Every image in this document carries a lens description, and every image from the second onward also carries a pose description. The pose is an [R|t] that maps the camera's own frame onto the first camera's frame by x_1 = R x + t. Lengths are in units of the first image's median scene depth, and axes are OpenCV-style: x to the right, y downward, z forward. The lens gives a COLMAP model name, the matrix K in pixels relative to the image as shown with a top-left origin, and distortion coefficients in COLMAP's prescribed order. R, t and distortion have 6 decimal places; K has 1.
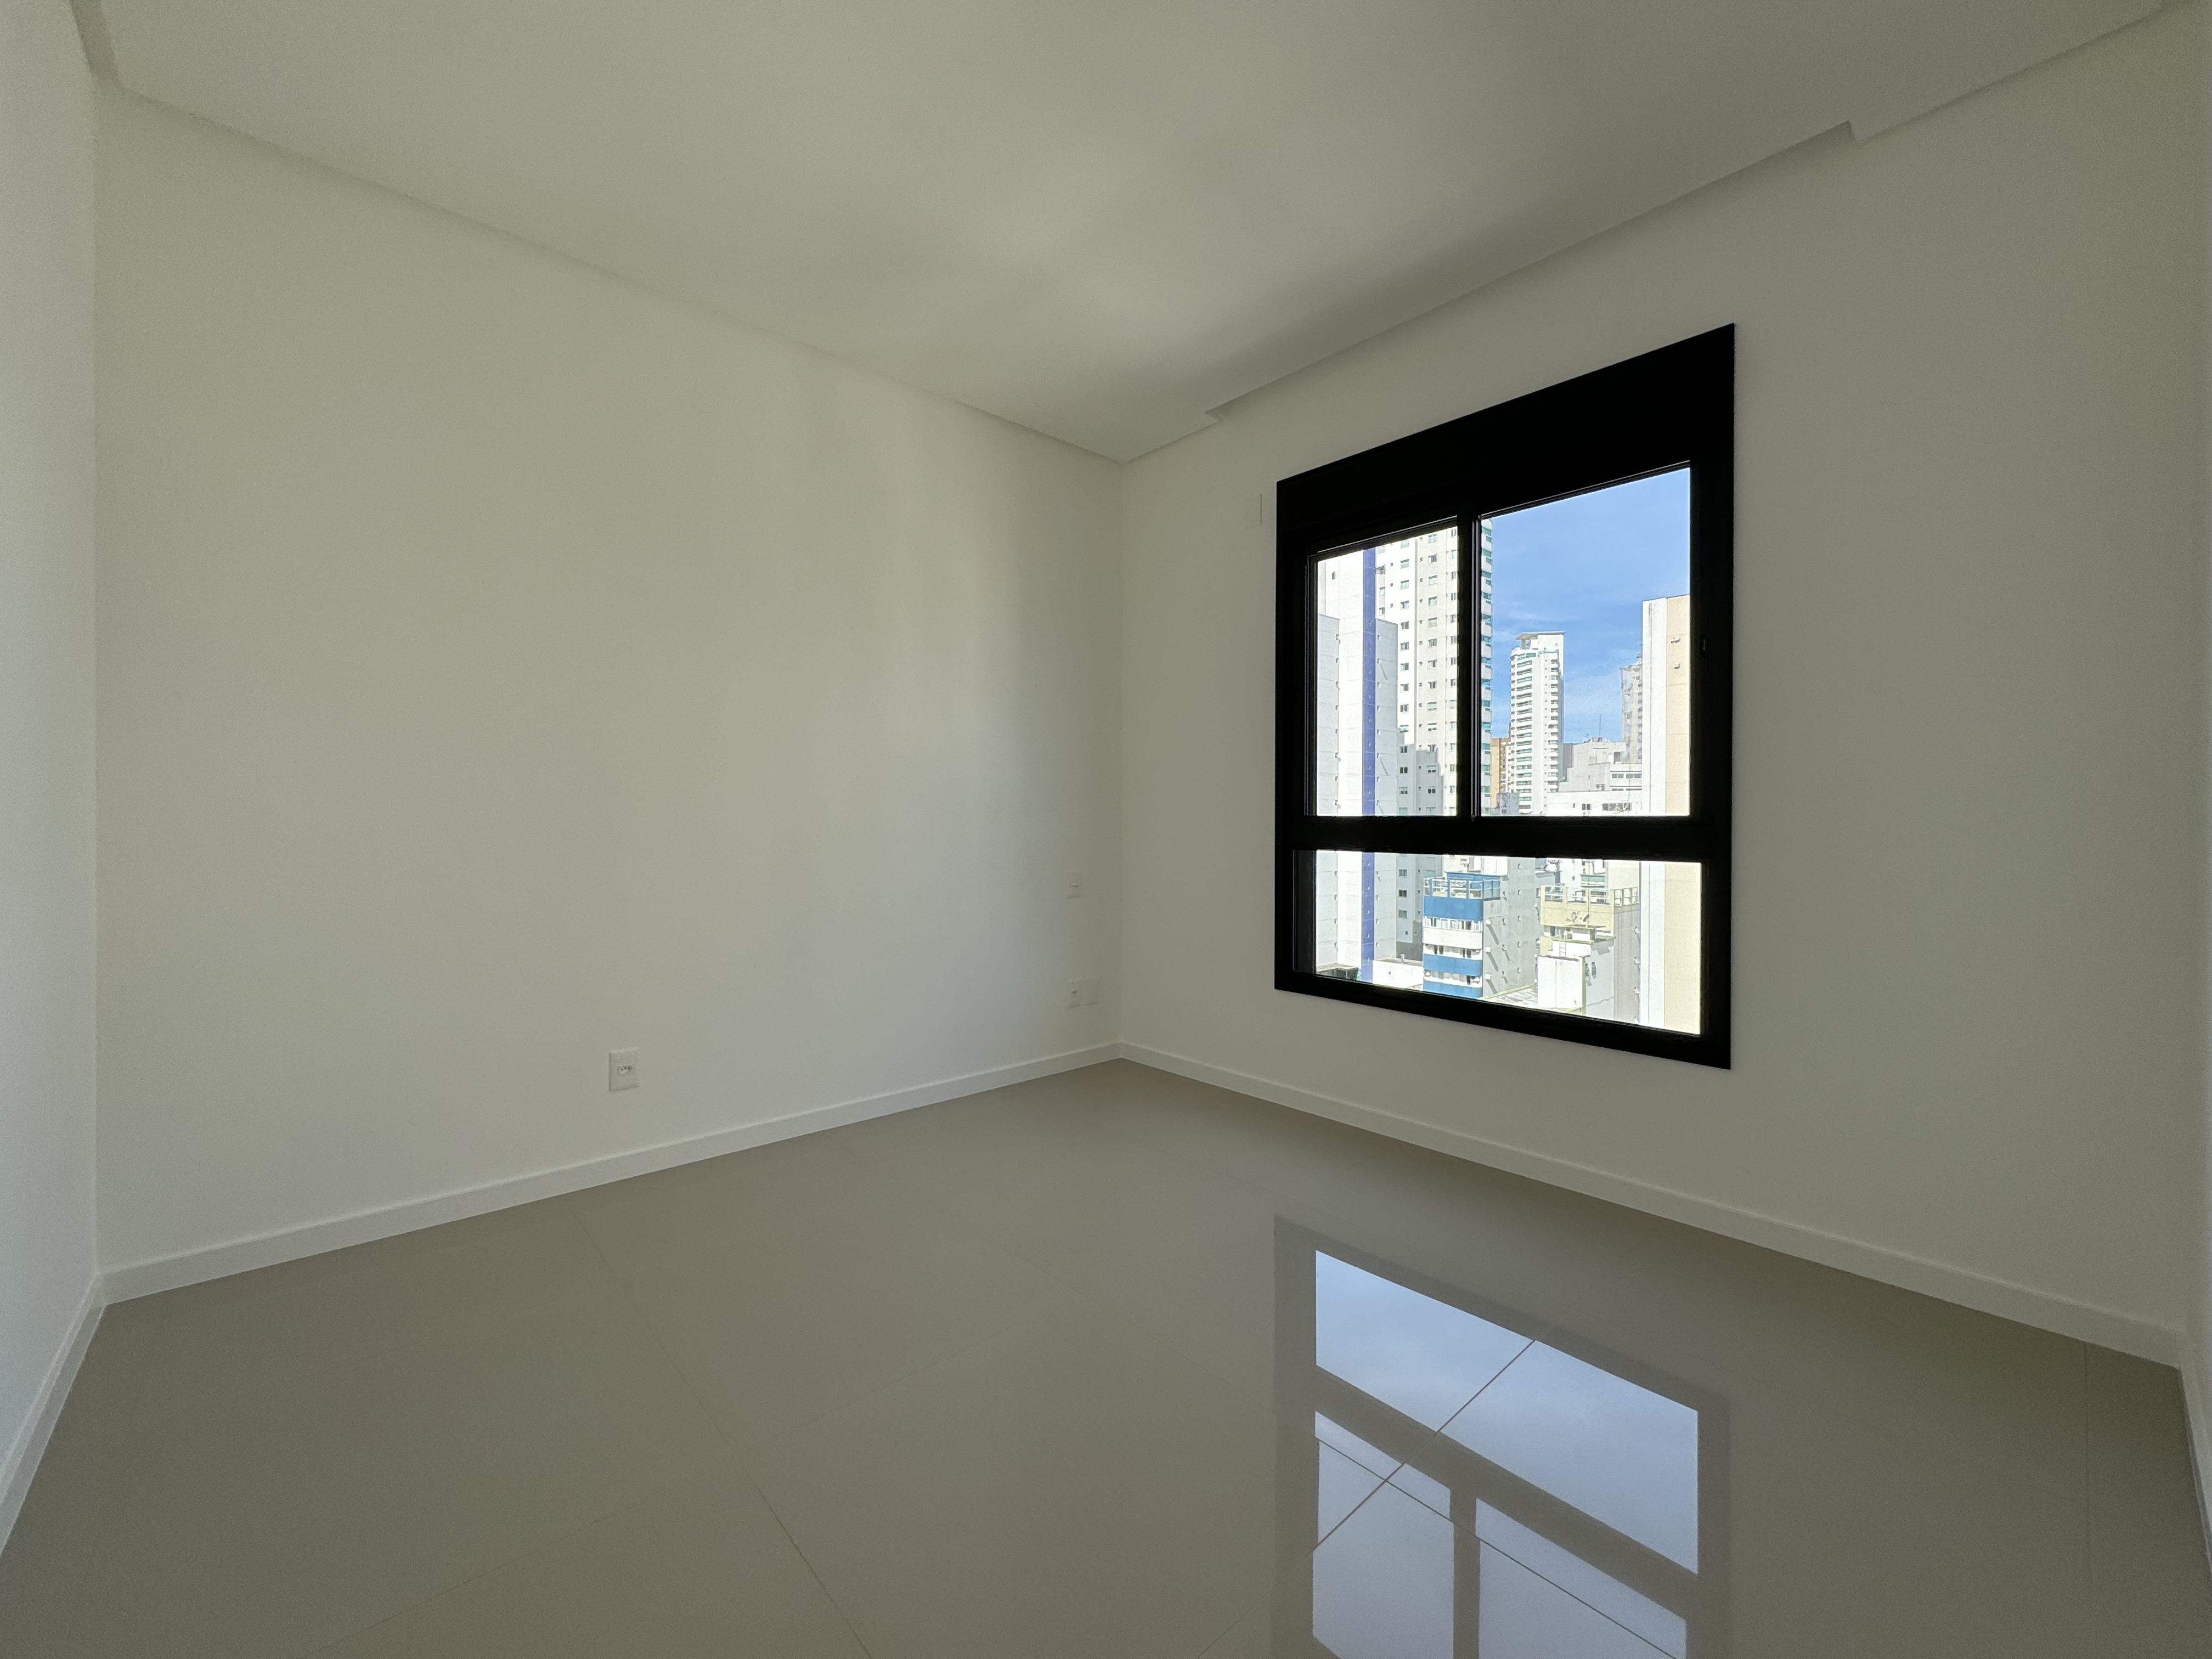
lens RADIAL K [[884.1, 0, 1105.0], [0, 884.1, 817.0], [0, 0, 1]] dist [-0.002801, 0.000815]
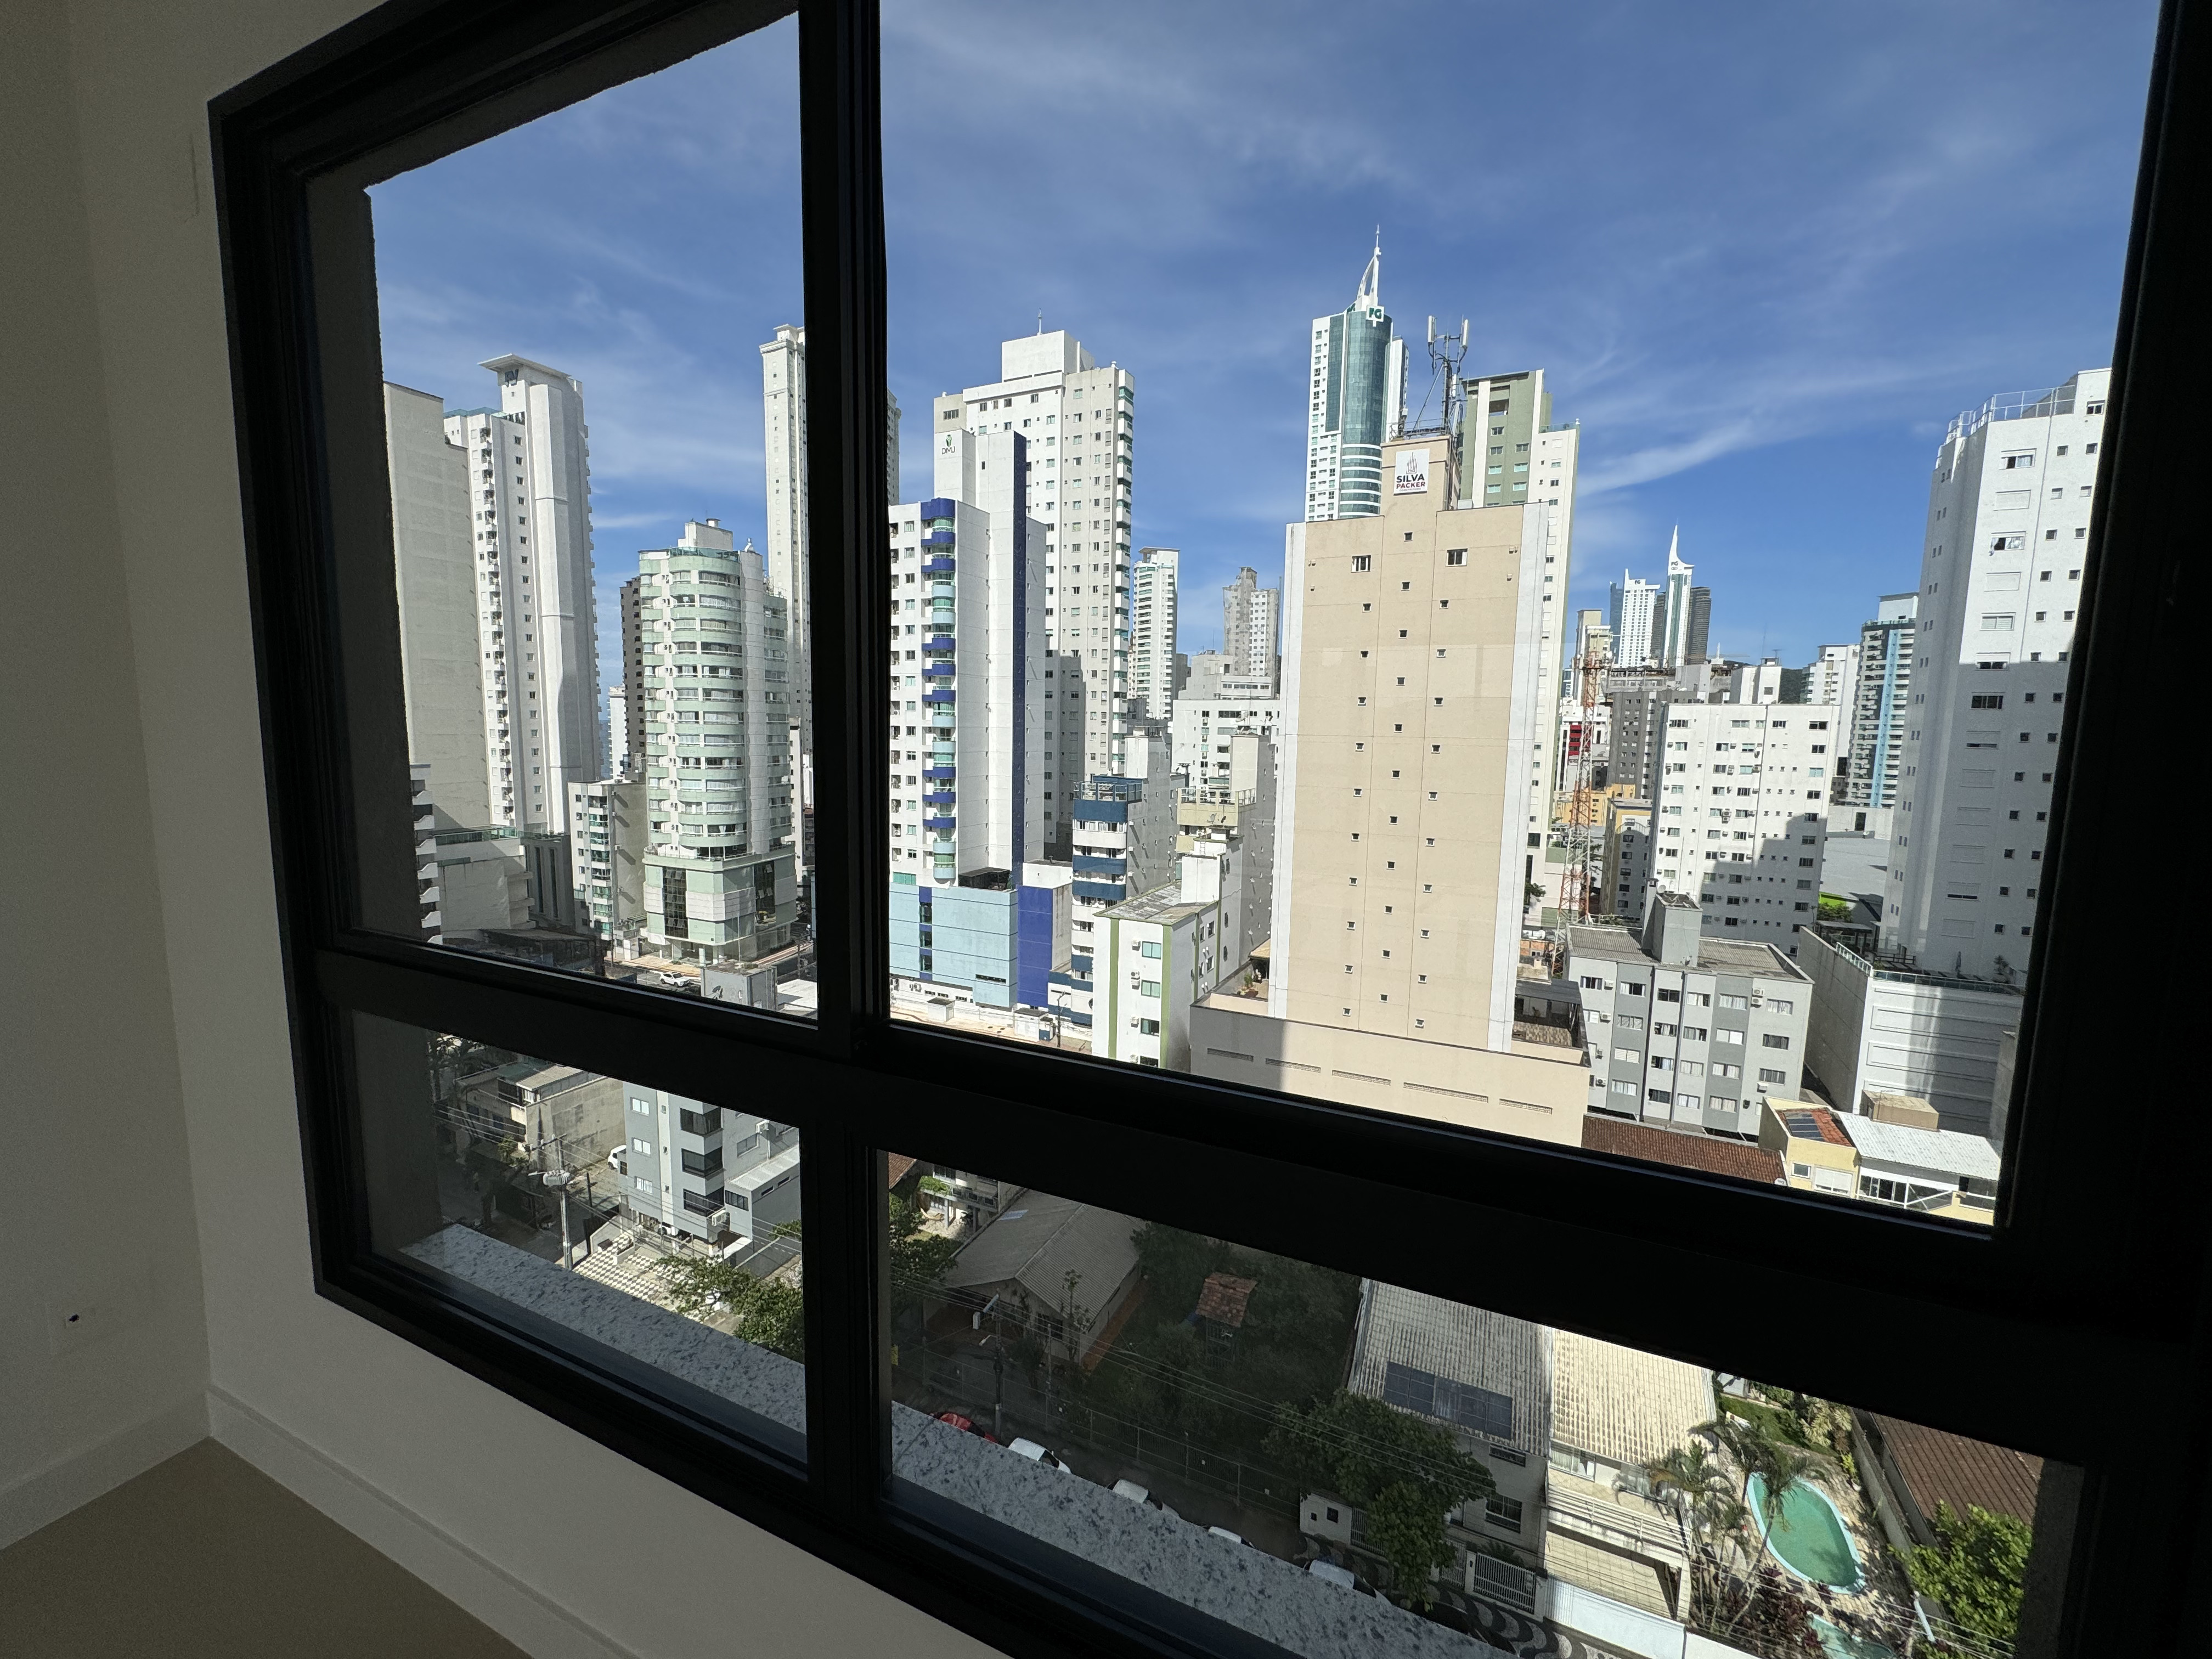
lens RADIAL K [[884.1, 0, 1110.7], [0, 884.1, 825.5], [0, 0, 1]] dist [-0.002801, 0.000815]
pose [[0.915935, -0.035518, 0.399753, -0.224312], [-0.013455, 0.992799, 0.119038, -0.074173], [-0.401102, -0.114409, 0.908861, 0.813668]]
